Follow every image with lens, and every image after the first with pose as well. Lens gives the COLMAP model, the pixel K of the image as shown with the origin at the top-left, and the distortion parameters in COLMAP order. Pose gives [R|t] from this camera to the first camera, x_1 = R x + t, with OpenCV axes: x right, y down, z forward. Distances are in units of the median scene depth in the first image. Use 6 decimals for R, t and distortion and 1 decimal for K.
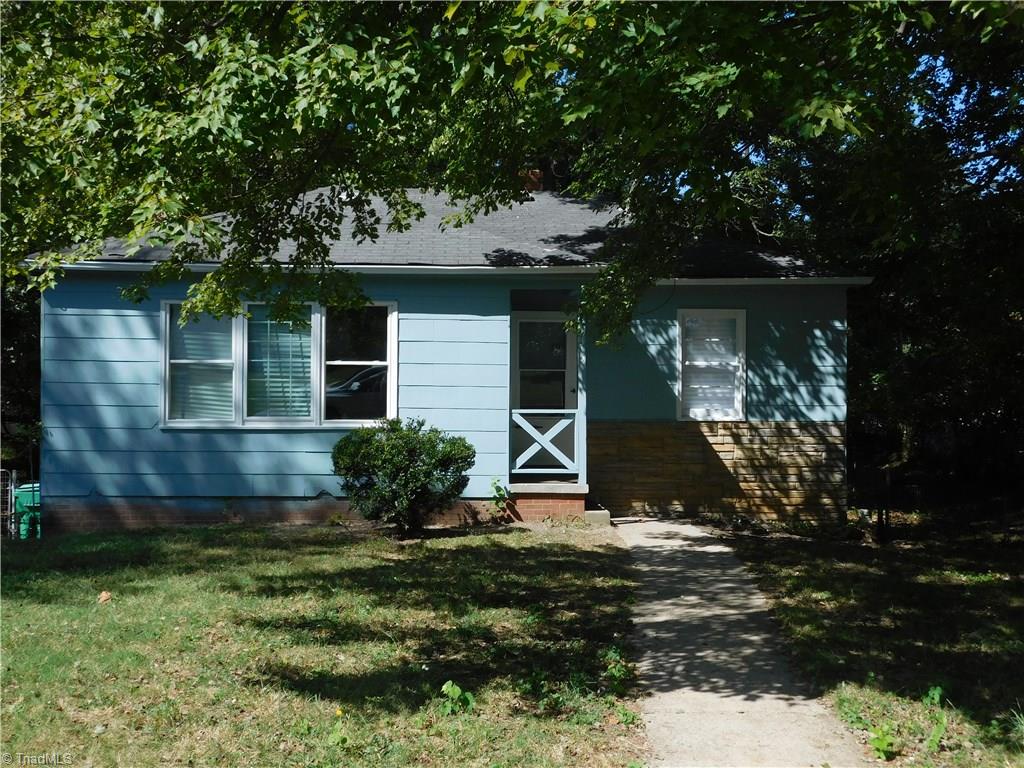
lens RADIAL K [[1065.7, 0, 512.5], [0, 1065.7, 381.7], [0, 0, 1]] dist [0.004633, 0.000000]
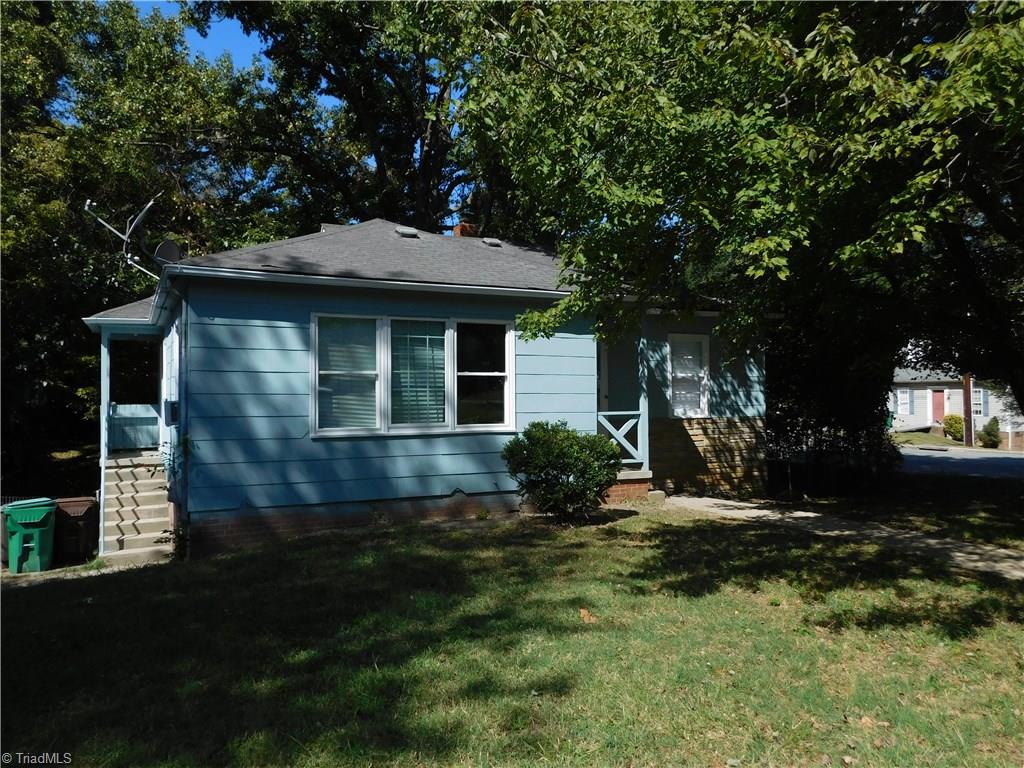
lens RADIAL K [[755.7, 0, 512.1], [0, 755.7, 383.4], [0, 0, 1]] dist [-0.010444, 0.000023]
pose [[0.916528, -0.006290, 0.399920, -0.432026], [0.012082, 0.999855, -0.011963, 0.002590], [-0.399787, 0.015797, 0.916472, 0.249073]]
